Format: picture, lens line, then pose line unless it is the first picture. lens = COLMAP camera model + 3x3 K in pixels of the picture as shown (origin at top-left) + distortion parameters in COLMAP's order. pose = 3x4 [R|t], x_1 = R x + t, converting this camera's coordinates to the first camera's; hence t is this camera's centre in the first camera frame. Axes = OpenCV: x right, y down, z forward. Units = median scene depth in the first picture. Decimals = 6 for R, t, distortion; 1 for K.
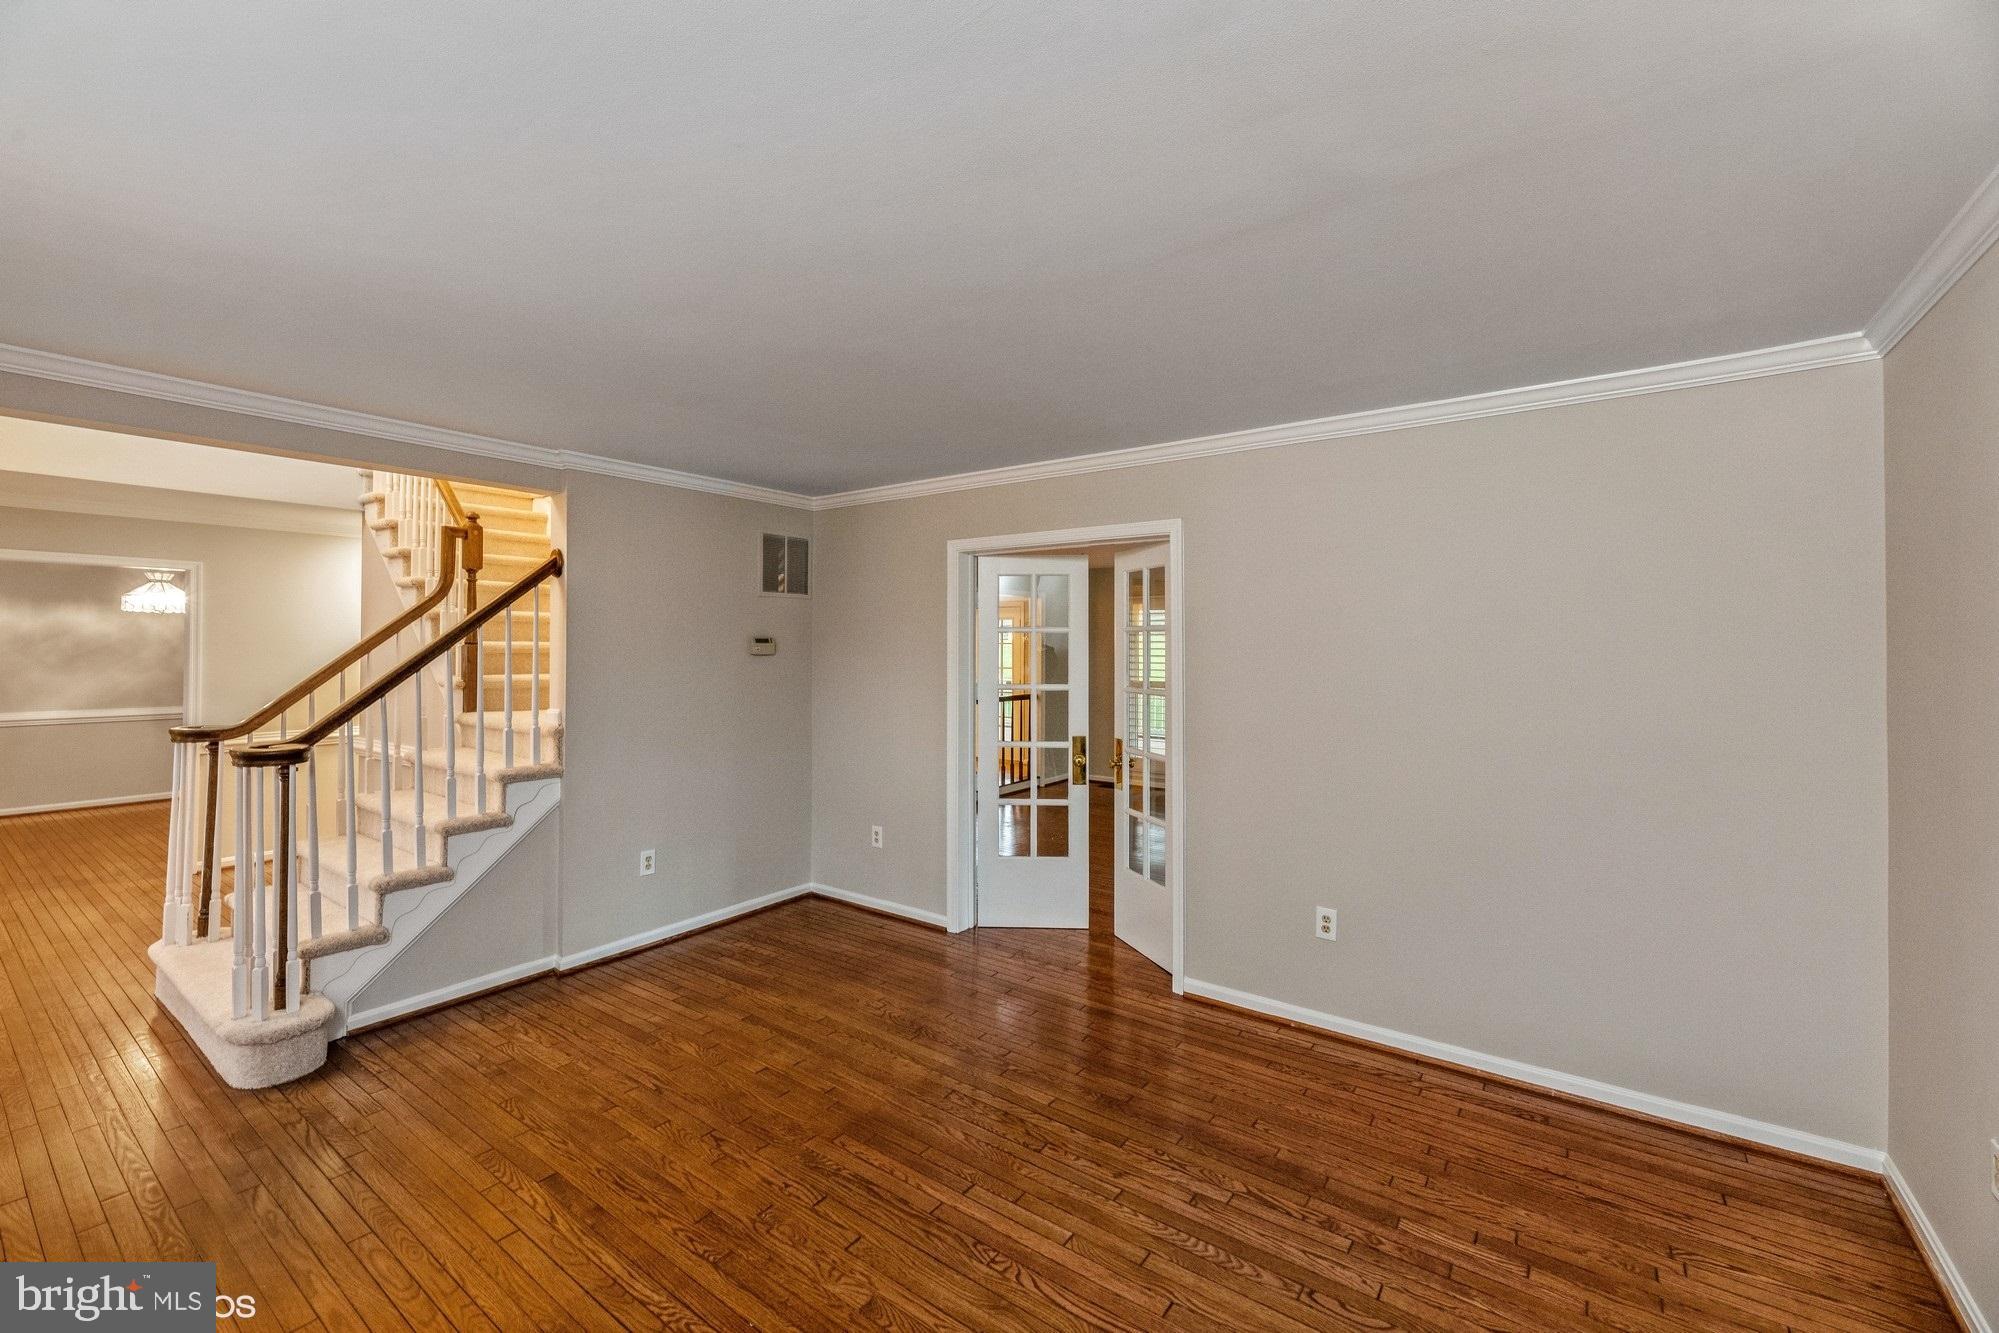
lens RADIAL K [[820.7, 0, 984.3], [0, 820.7, 664.6], [0, 0, 1]] dist [-0.001766, 0.000056]
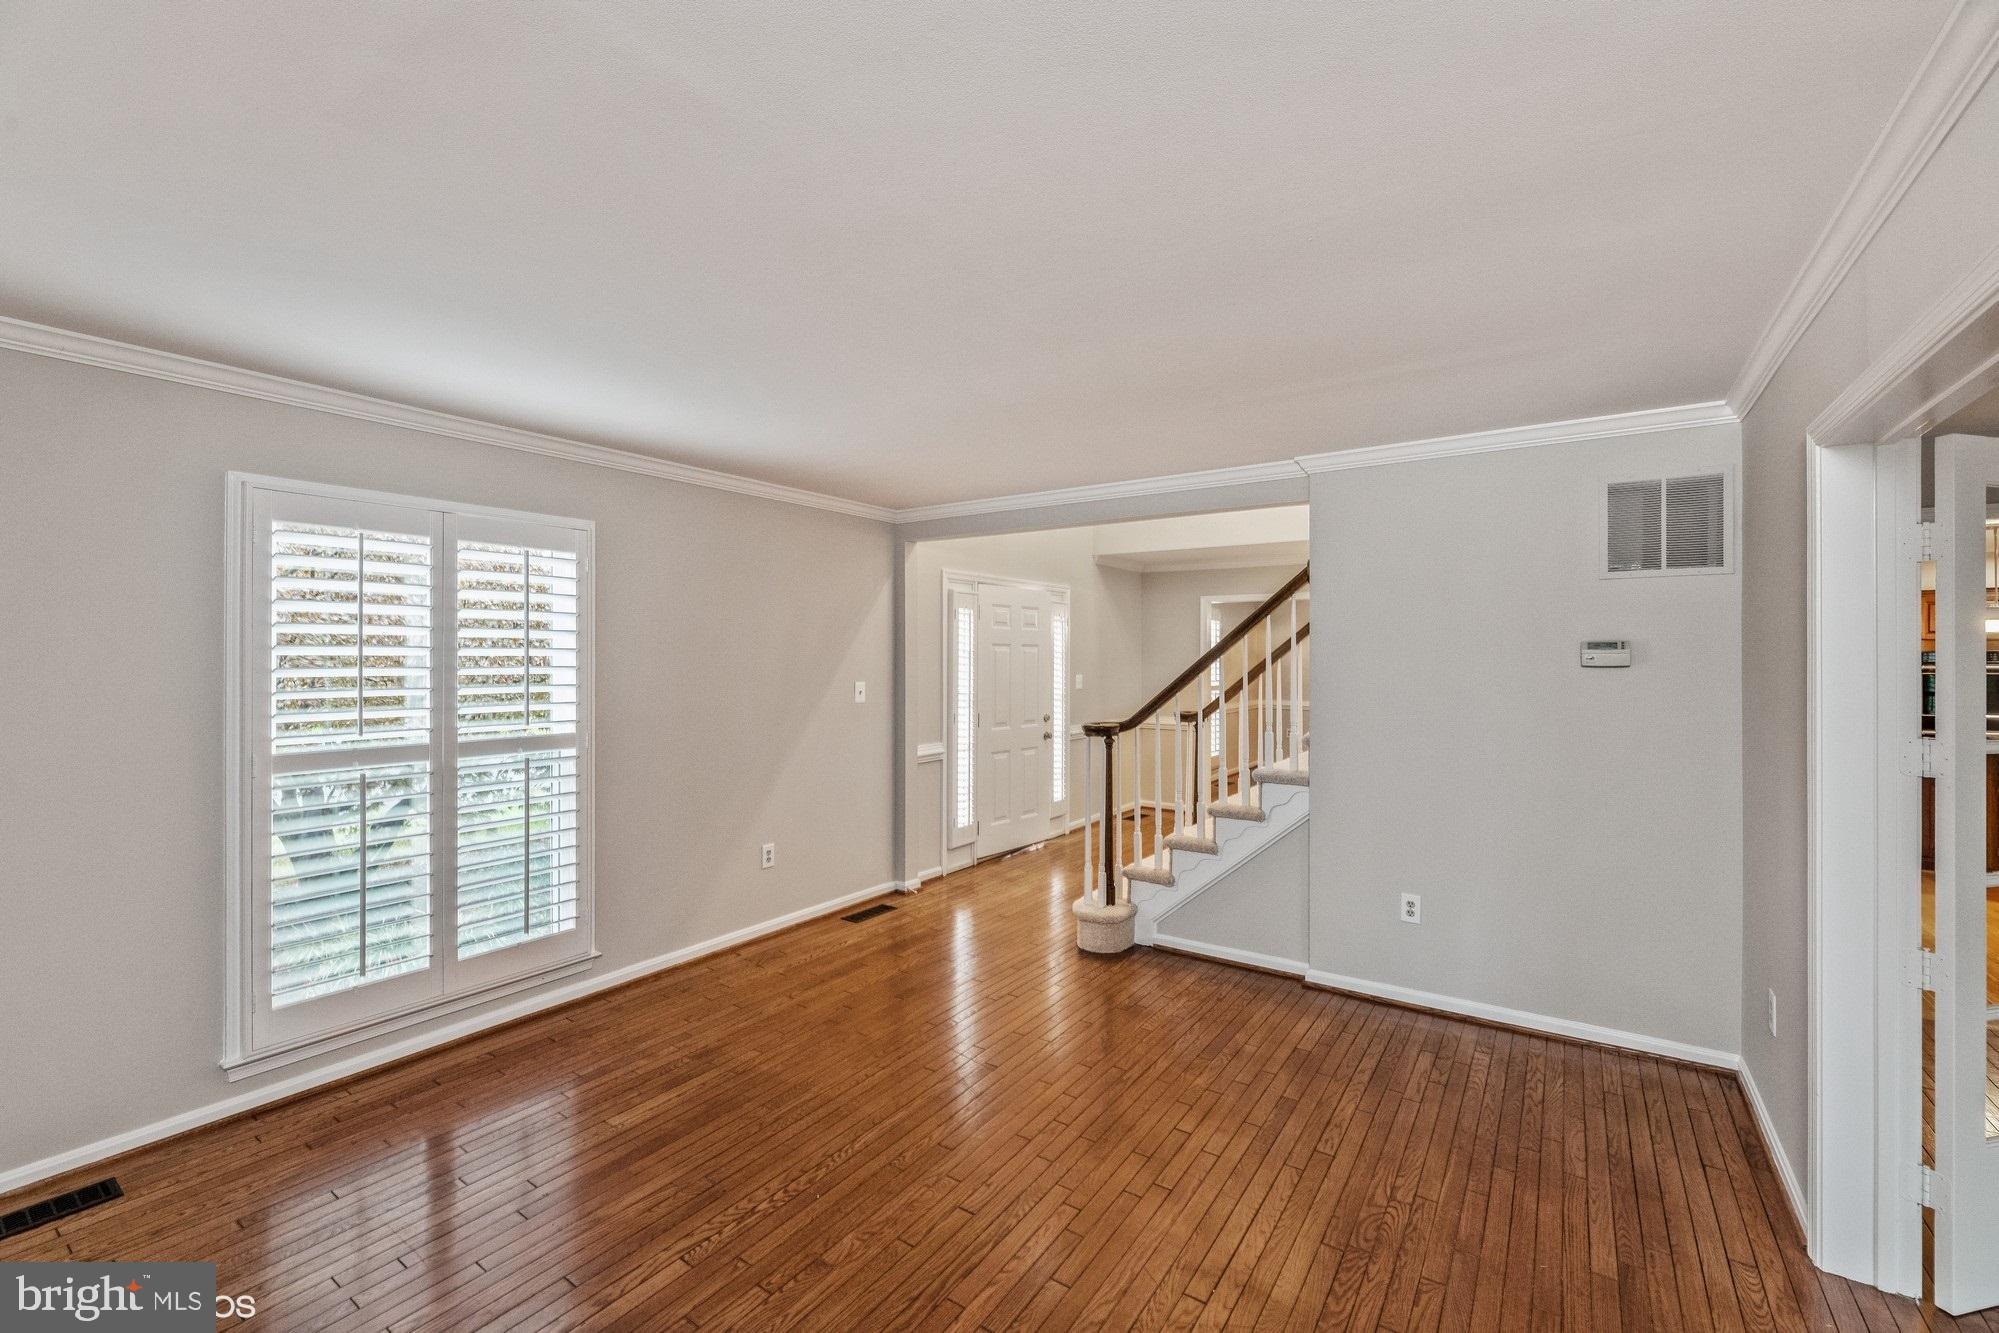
lens RADIAL K [[820.7, 0, 984.3], [0, 820.7, 664.6], [0, 0, 1]] dist [-0.001766, 0.000056]
pose [[0.039030, 0.009555, -0.999192, 0.471223], [-0.023200, 0.999693, 0.008653, -0.009295], [0.998969, 0.022844, 0.039239, 0.580558]]
